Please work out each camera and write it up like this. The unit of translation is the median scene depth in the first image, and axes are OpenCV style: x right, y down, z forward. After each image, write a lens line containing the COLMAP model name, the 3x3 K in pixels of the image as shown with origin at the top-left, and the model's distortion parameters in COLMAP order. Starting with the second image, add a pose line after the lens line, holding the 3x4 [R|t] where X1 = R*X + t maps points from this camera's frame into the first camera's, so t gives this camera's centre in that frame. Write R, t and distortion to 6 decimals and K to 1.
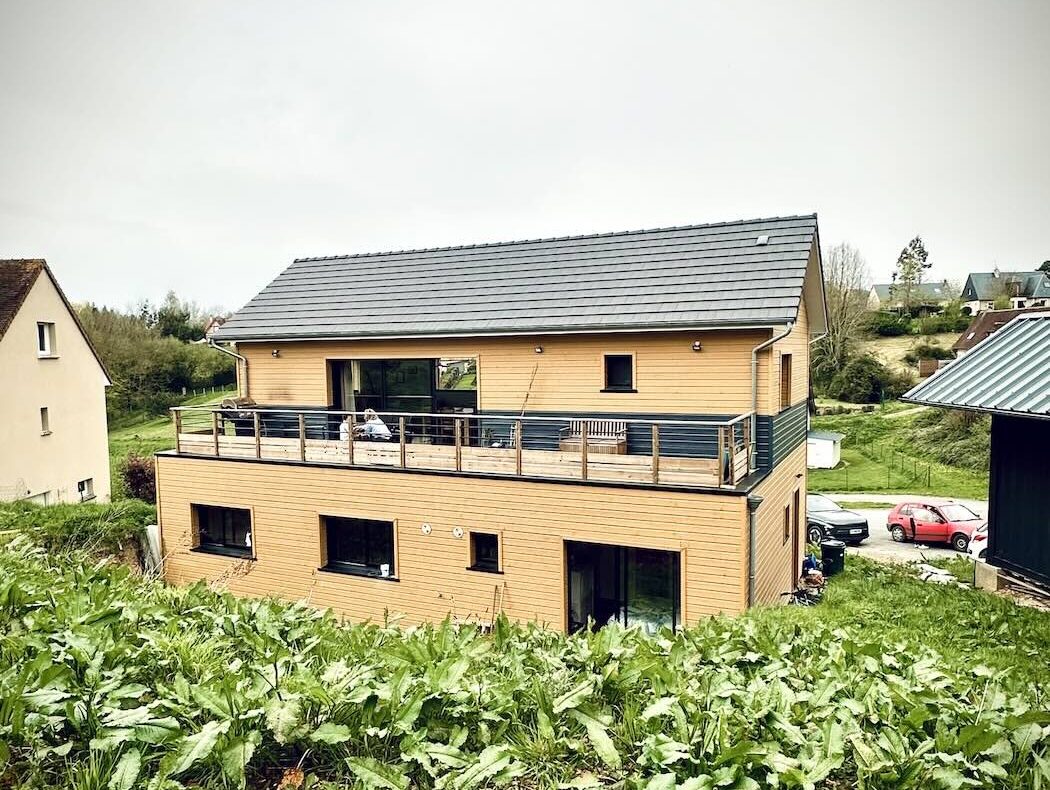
lens RADIAL K [[776.3, 0, 525.6], [0, 776.3, 418.5], [0, 0, 1]] dist [-0.000592, -0.001099]
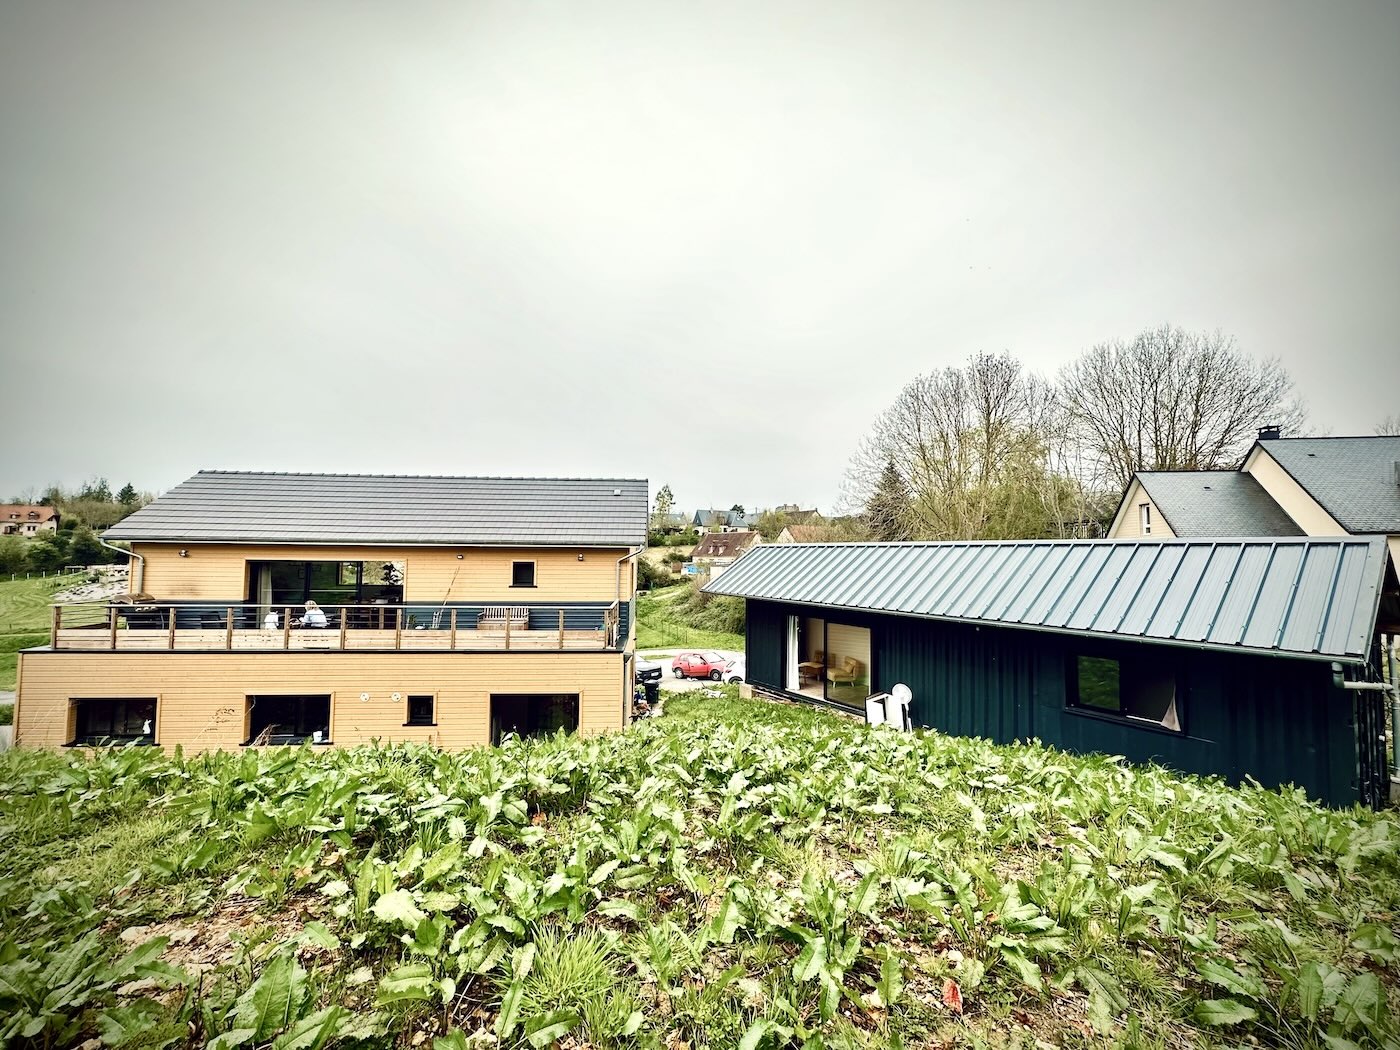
lens RADIAL K [[568.4, 0, 665.7], [0, 568.4, 529.8], [0, 0, 1]] dist [-0.002153, -0.000064]
pose [[0.887665, 0.036508, 0.459041, -0.119985], [0.021506, 0.992478, -0.120521, -0.005889], [-0.459988, 0.116854, 0.880203, -0.066262]]
